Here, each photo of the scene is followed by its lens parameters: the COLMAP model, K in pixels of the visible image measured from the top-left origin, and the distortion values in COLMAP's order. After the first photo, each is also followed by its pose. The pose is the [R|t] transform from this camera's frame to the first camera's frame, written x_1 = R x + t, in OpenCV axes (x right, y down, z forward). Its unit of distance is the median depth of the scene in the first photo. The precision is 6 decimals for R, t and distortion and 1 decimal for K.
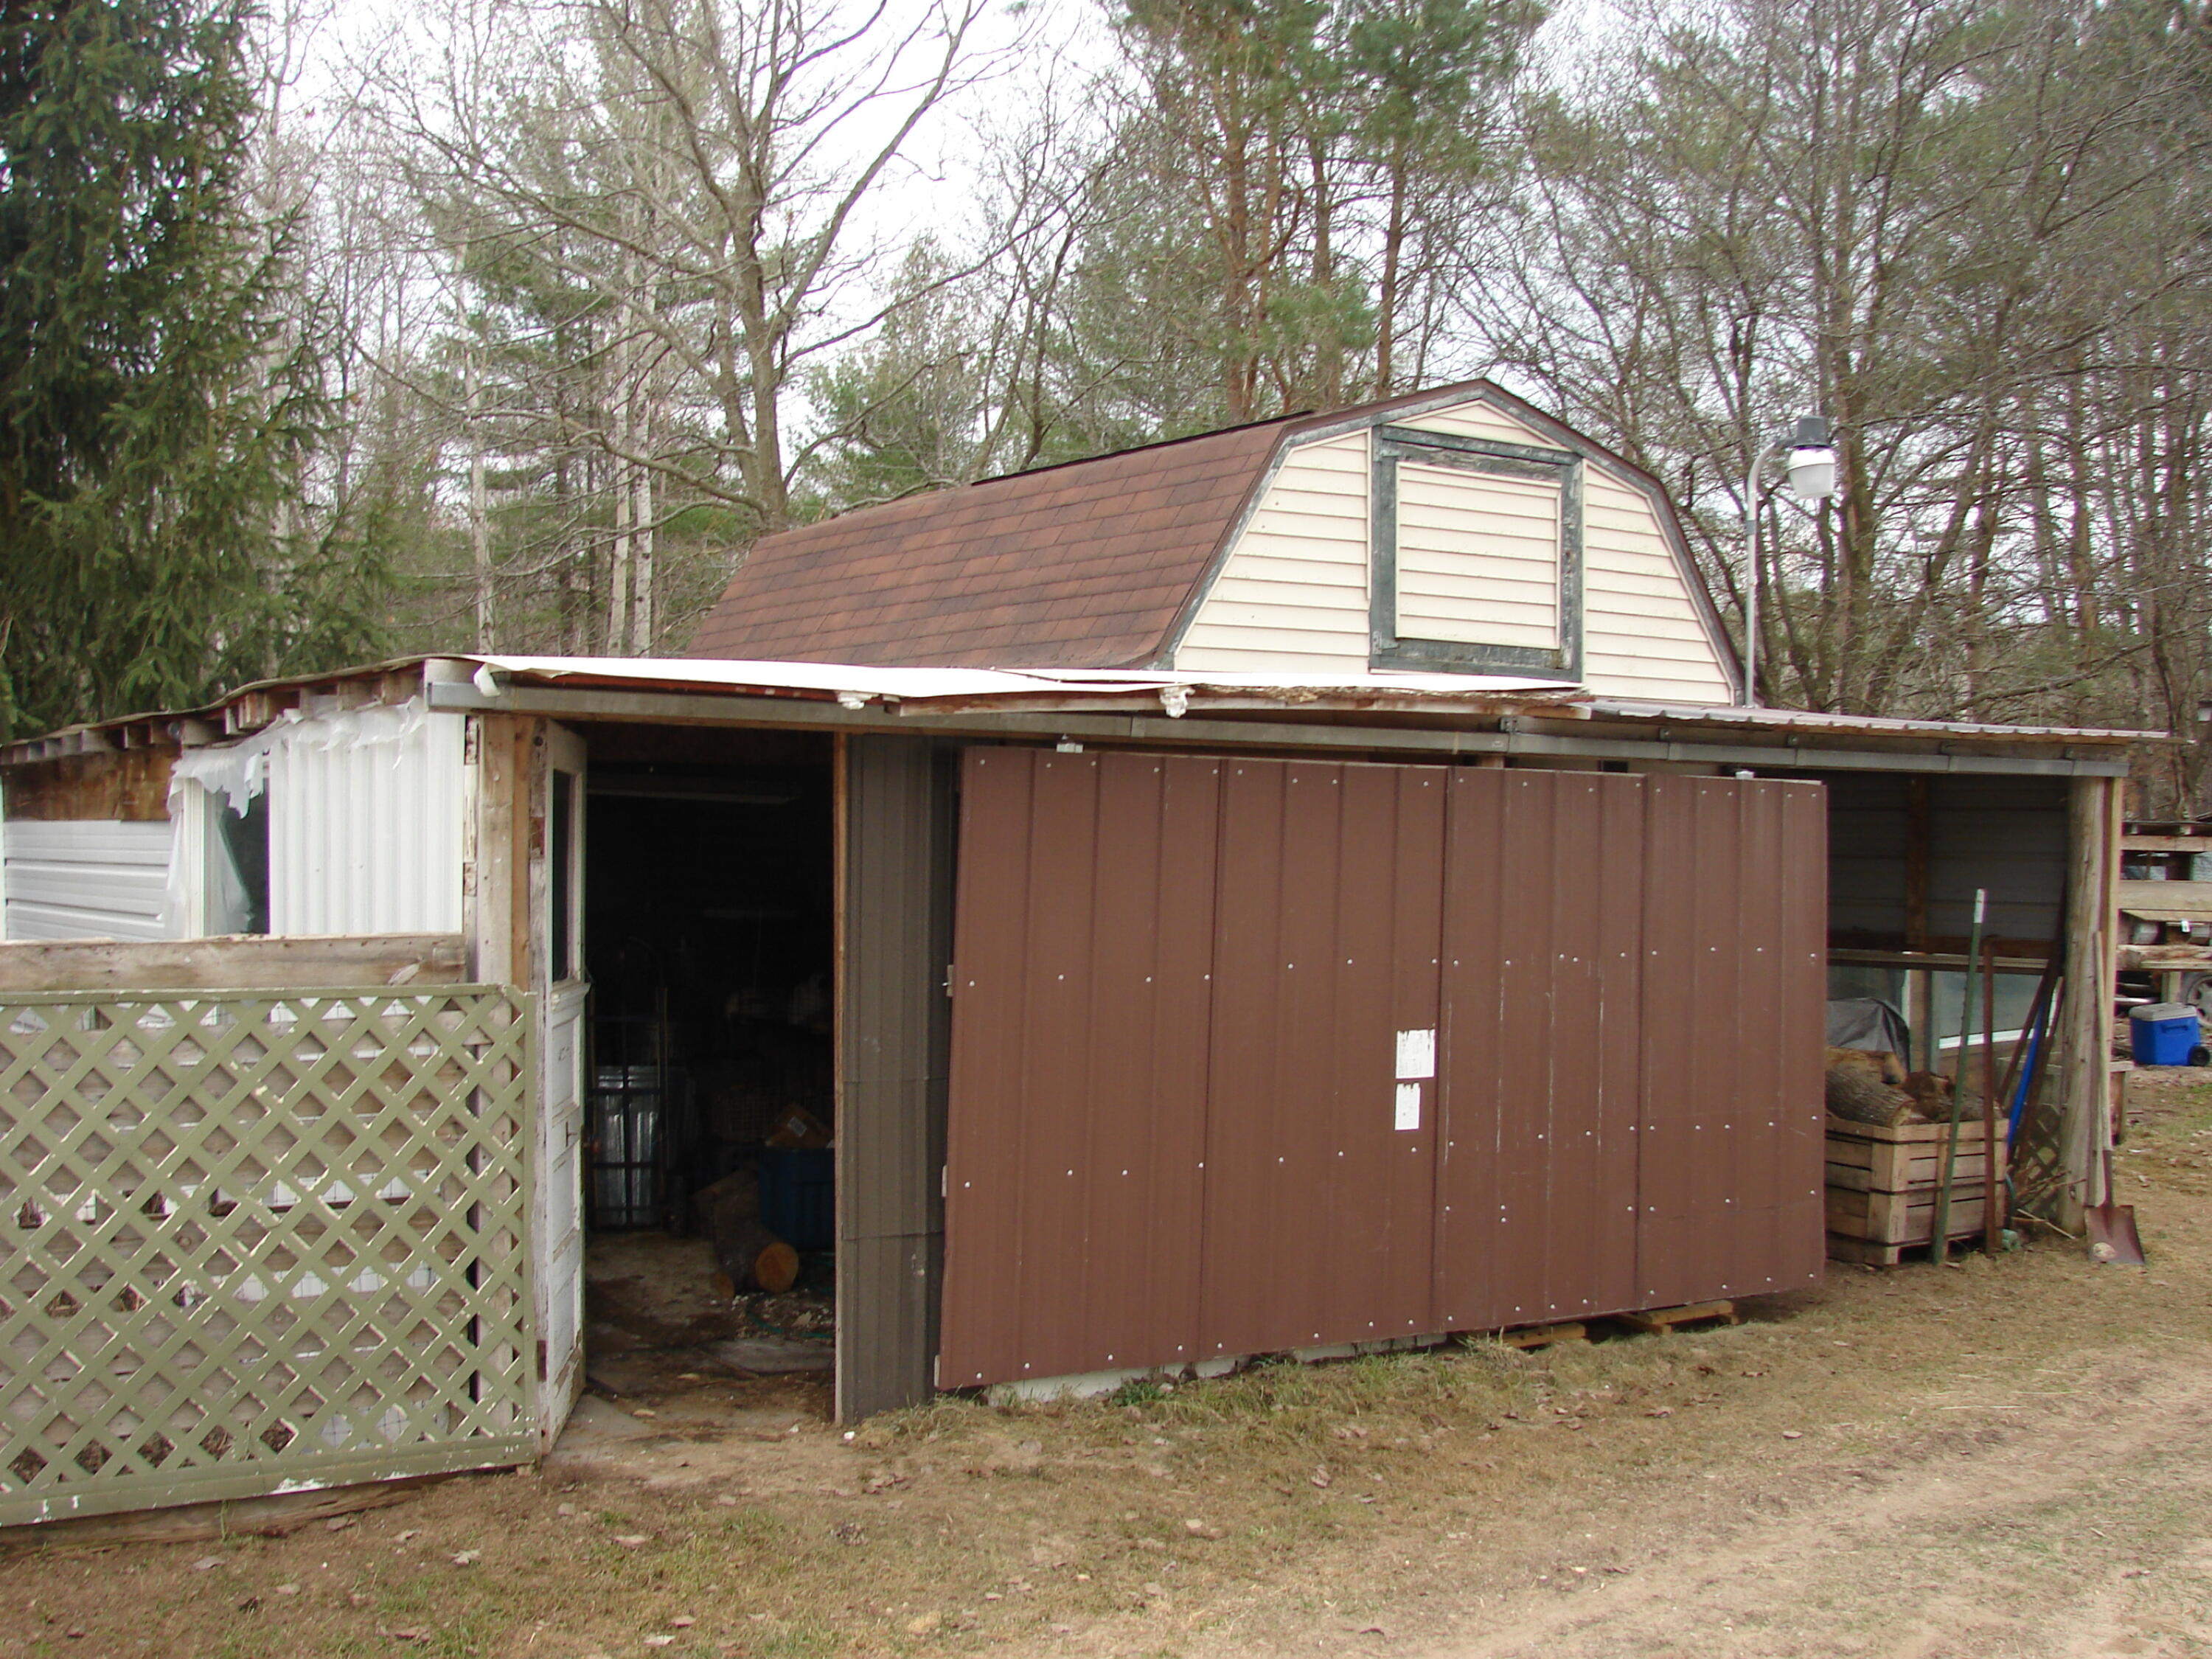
lens RADIAL K [[2448.4, 0, 1106.1], [0, 2448.4, 832.1], [0, 0, 1]] dist [-0.169907, 0.000000]
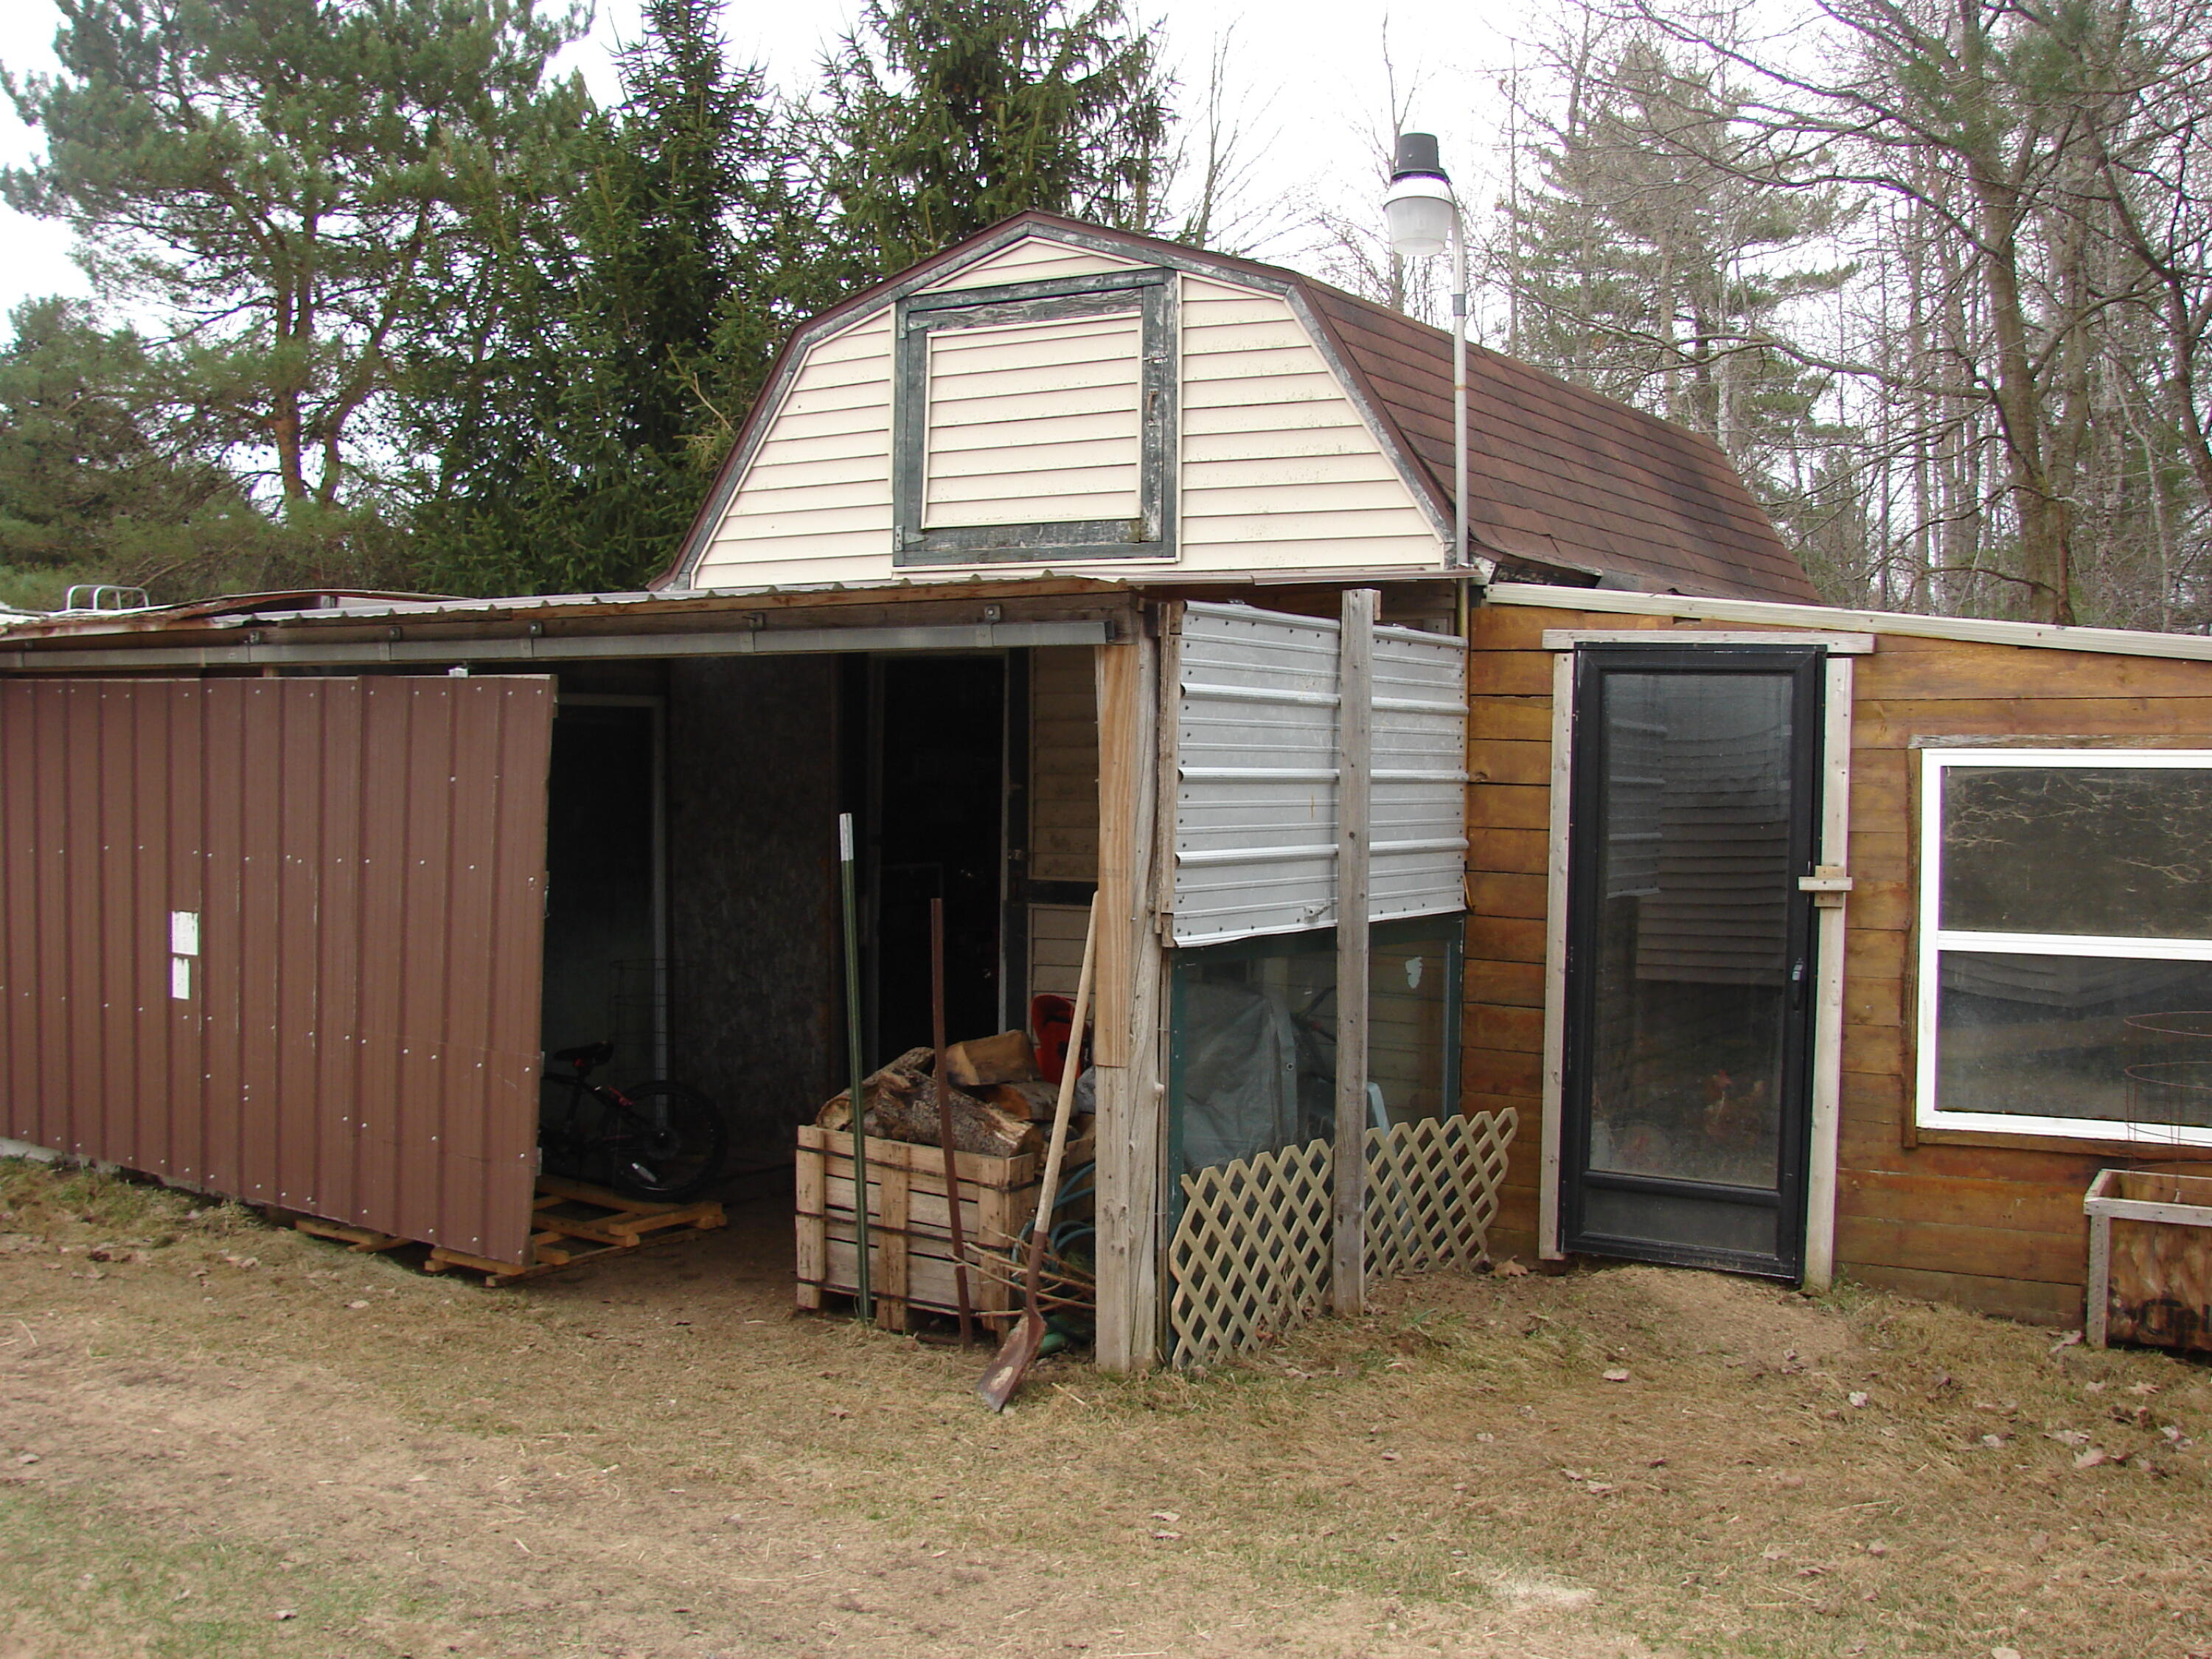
lens RADIAL K [[2448.4, 0, 1105.9], [0, 2448.4, 820.6], [0, 0, 1]] dist [-0.169907, 0.000000]
pose [[0.380409, 0.019382, -0.924615, 0.982161], [-0.010457, 0.999807, 0.016655, 0.011640], [0.924759, 0.003333, 0.380538, 0.726618]]
